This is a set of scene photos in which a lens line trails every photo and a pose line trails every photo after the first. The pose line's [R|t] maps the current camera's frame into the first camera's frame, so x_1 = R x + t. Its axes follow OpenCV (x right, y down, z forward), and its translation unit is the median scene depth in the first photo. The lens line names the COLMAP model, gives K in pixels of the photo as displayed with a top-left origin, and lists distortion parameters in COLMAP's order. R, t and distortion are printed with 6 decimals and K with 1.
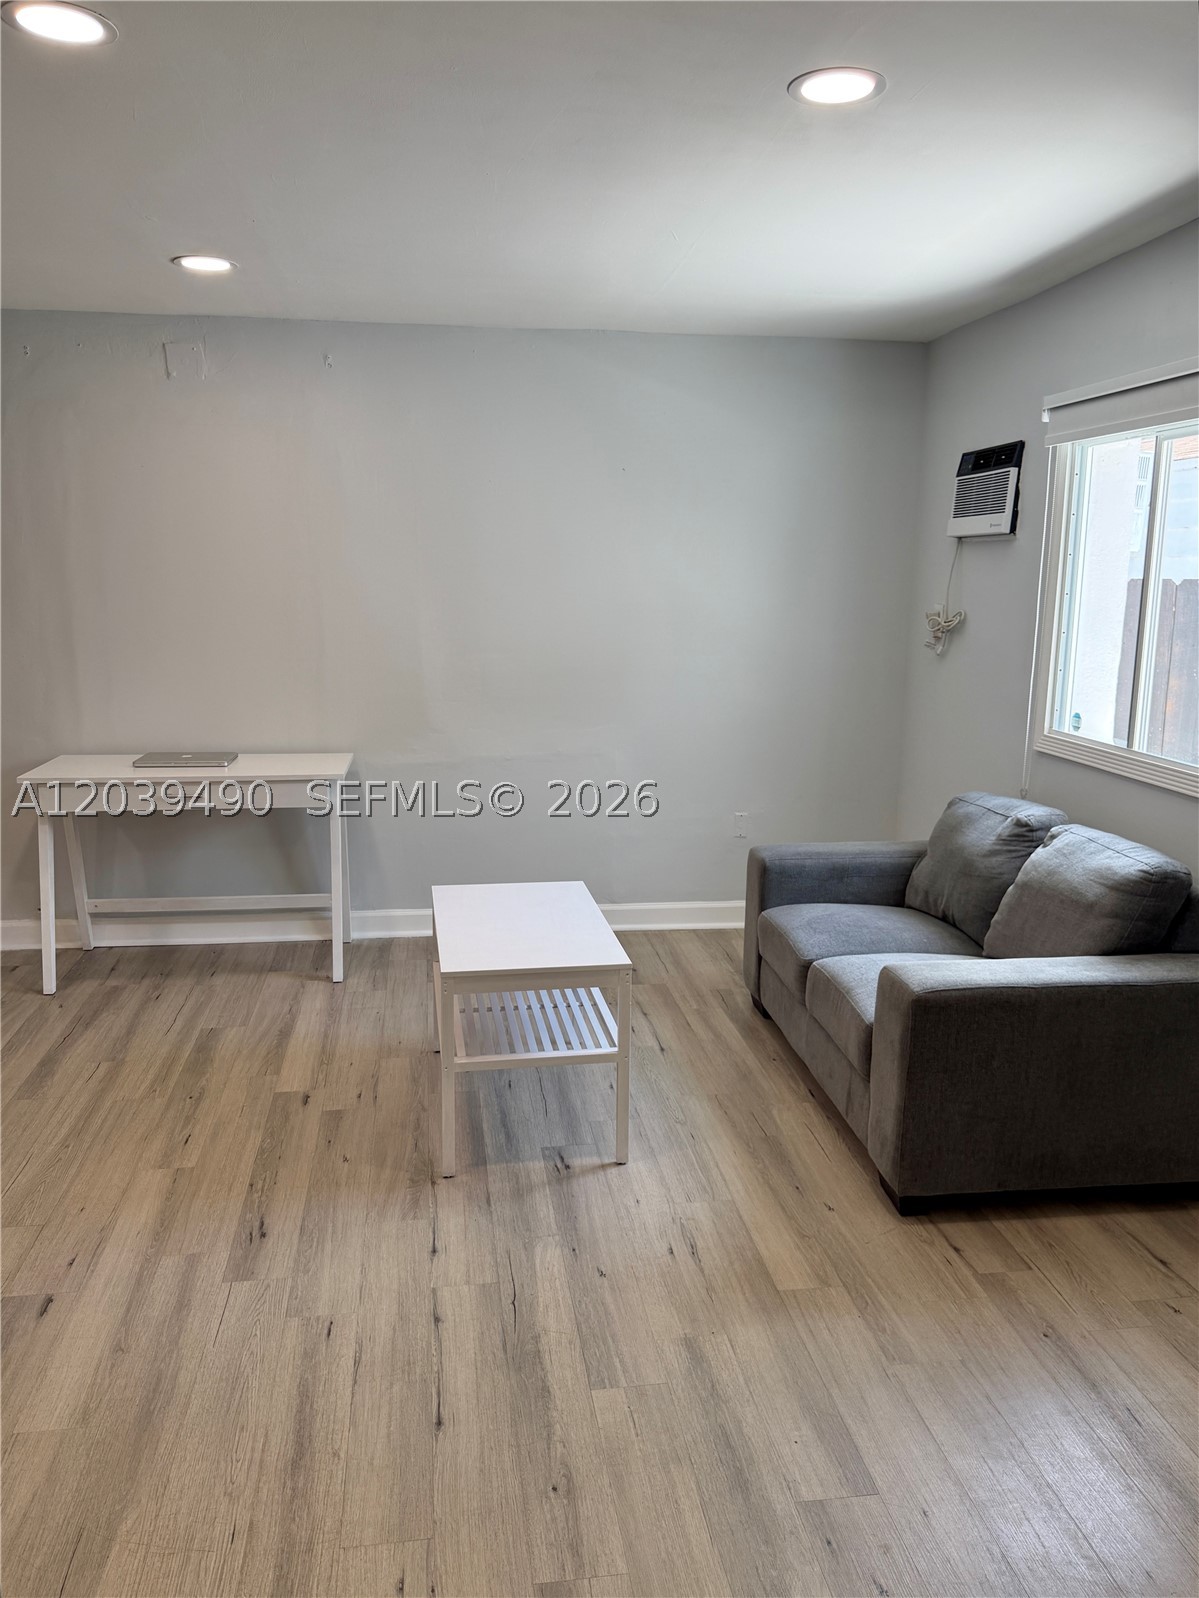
lens RADIAL K [[1195.2, 0, 581.2], [0, 1195.2, 795.3], [0, 0, 1]] dist [0.019859, -0.019678]
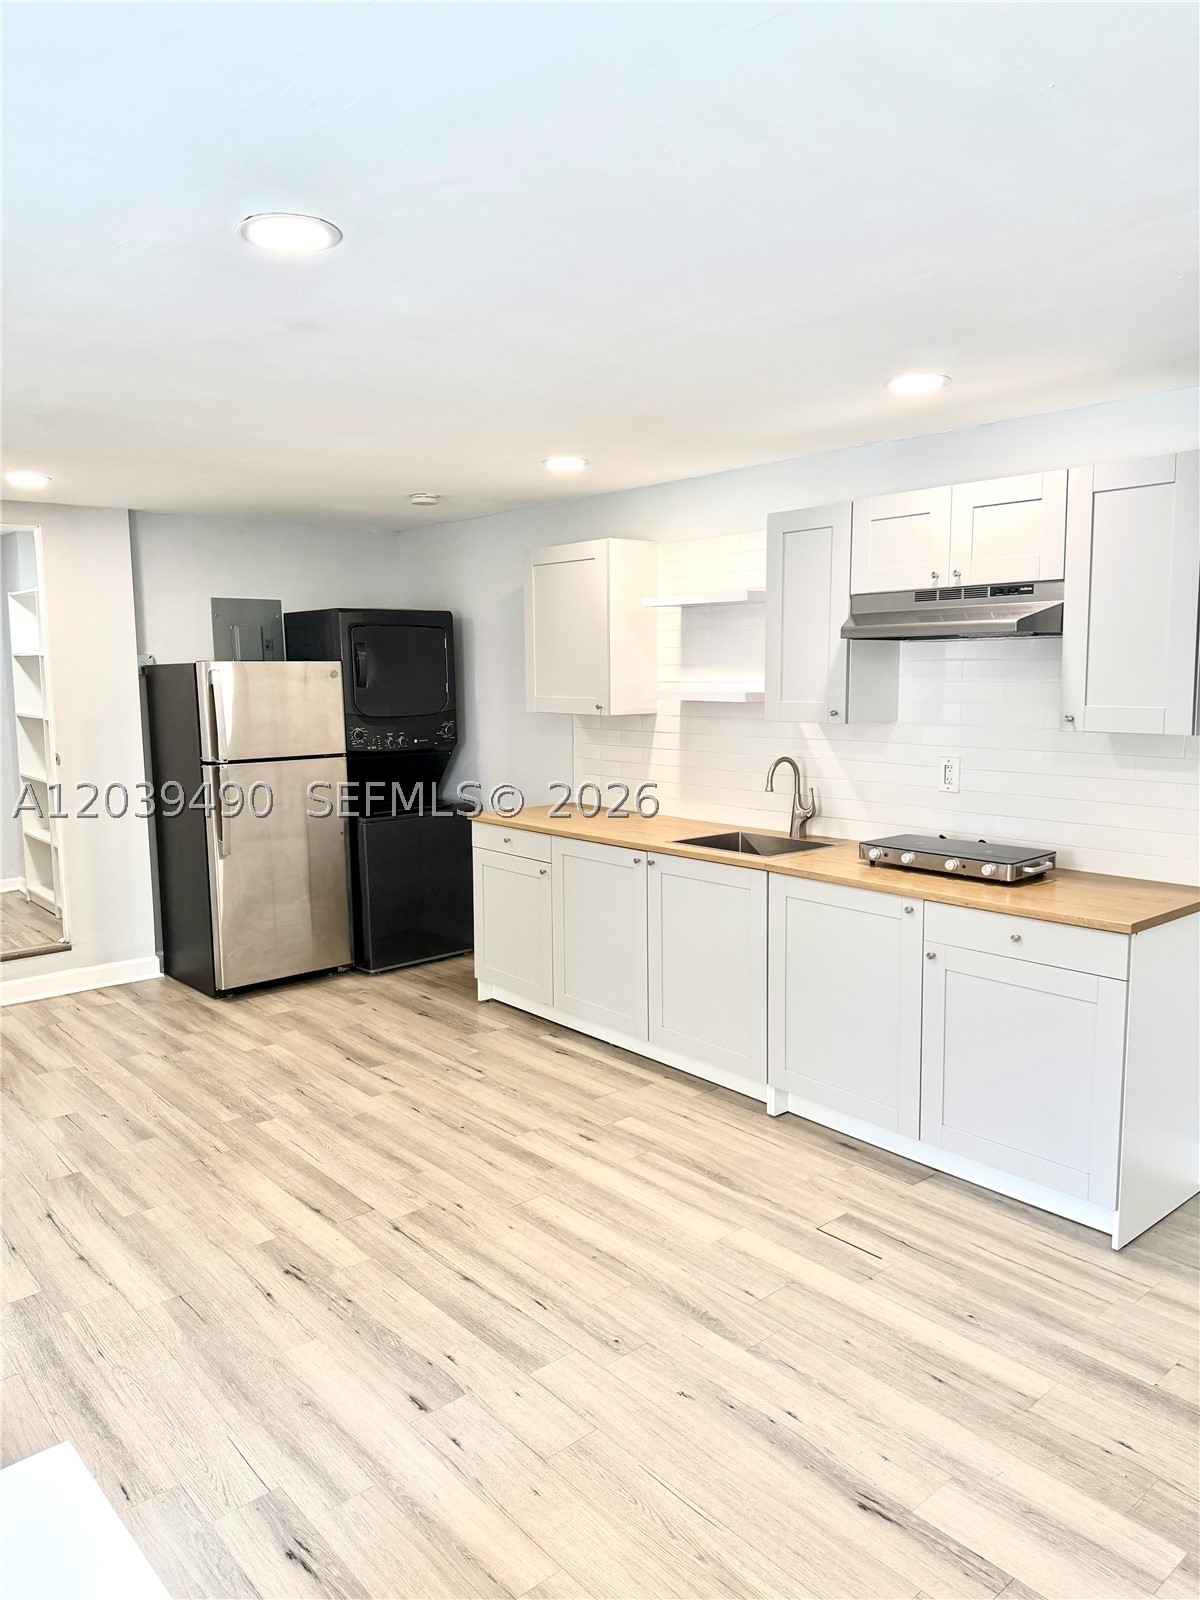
lens RADIAL K [[1136.5, 0, 608.2], [0, 1136.5, 798.9], [0, 0, 1]] dist [0.049766, -0.061644]
pose [[-0.835645, 0.065514, -0.545349, -0.056922], [-0.101009, 0.957599, 0.269817, -0.357730], [0.539902, 0.280556, -0.793595, 1.614393]]
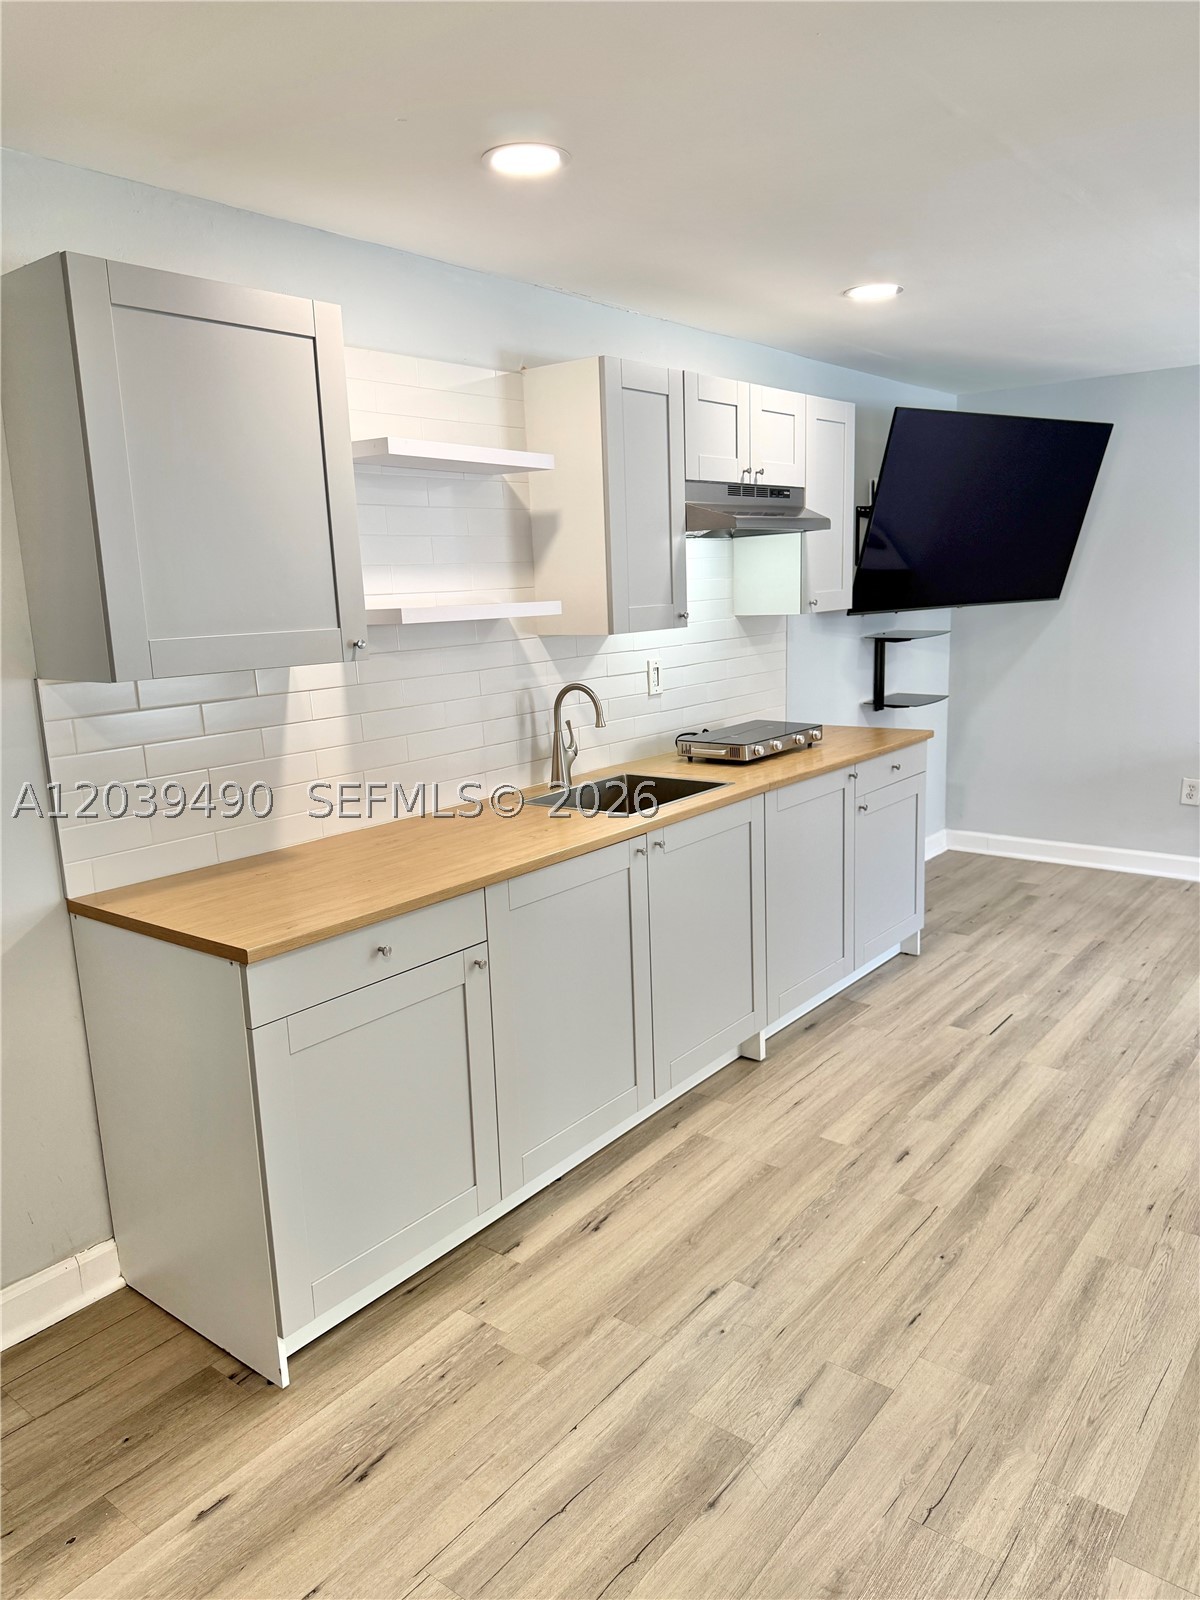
lens RADIAL K [[1136.5, 0, 615.2], [0, 1136.5, 788.0], [0, 0, 1]] dist [0.049766, -0.061644]
pose [[0.700706, 0.100241, -0.706373, -0.230366], [-0.095168, 0.994365, 0.046705, 0.062568], [0.707075, 0.034498, 0.706297, -0.472879]]
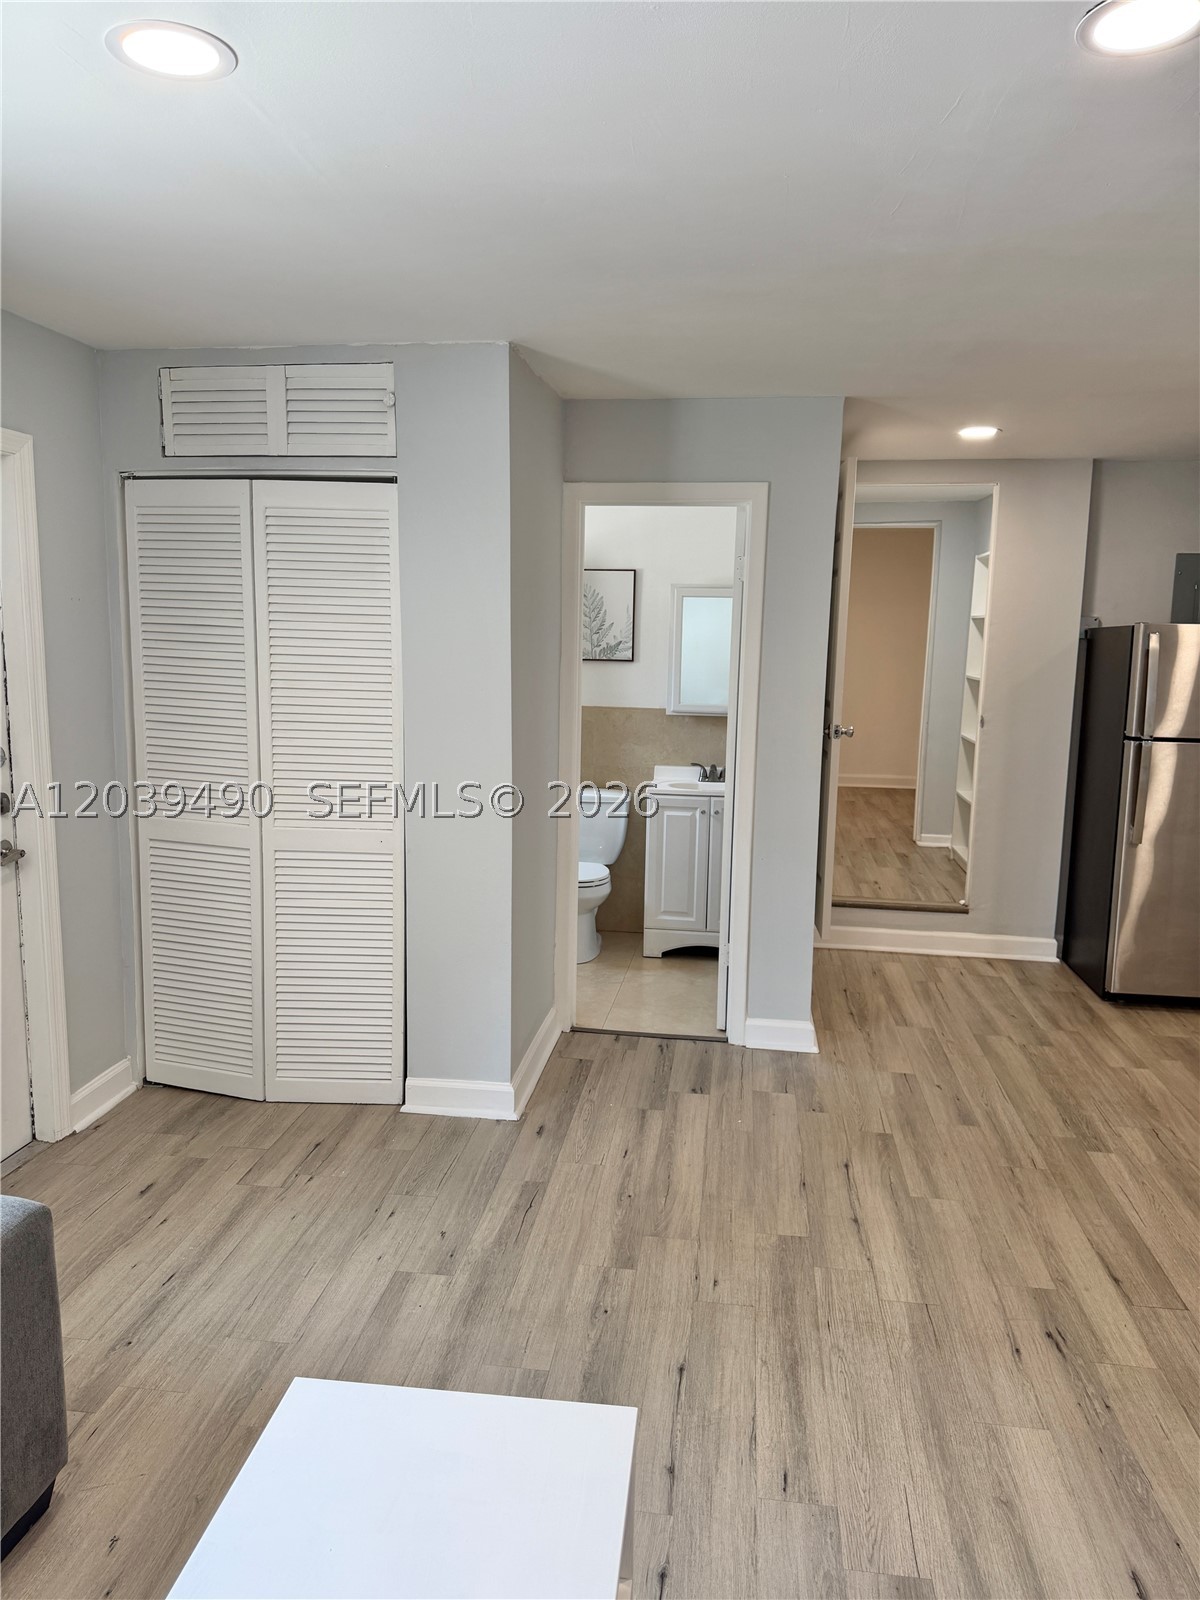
lens RADIAL K [[1136.5, 0, 592.7], [0, 1136.5, 805.9], [0, 0, 1]] dist [0.049766, -0.061644]
pose [[-0.963168, -0.065092, 0.260903, -0.235910], [0.025160, 0.944187, 0.328447, -0.313085], [-0.267721, 0.322914, -0.907773, 1.502653]]
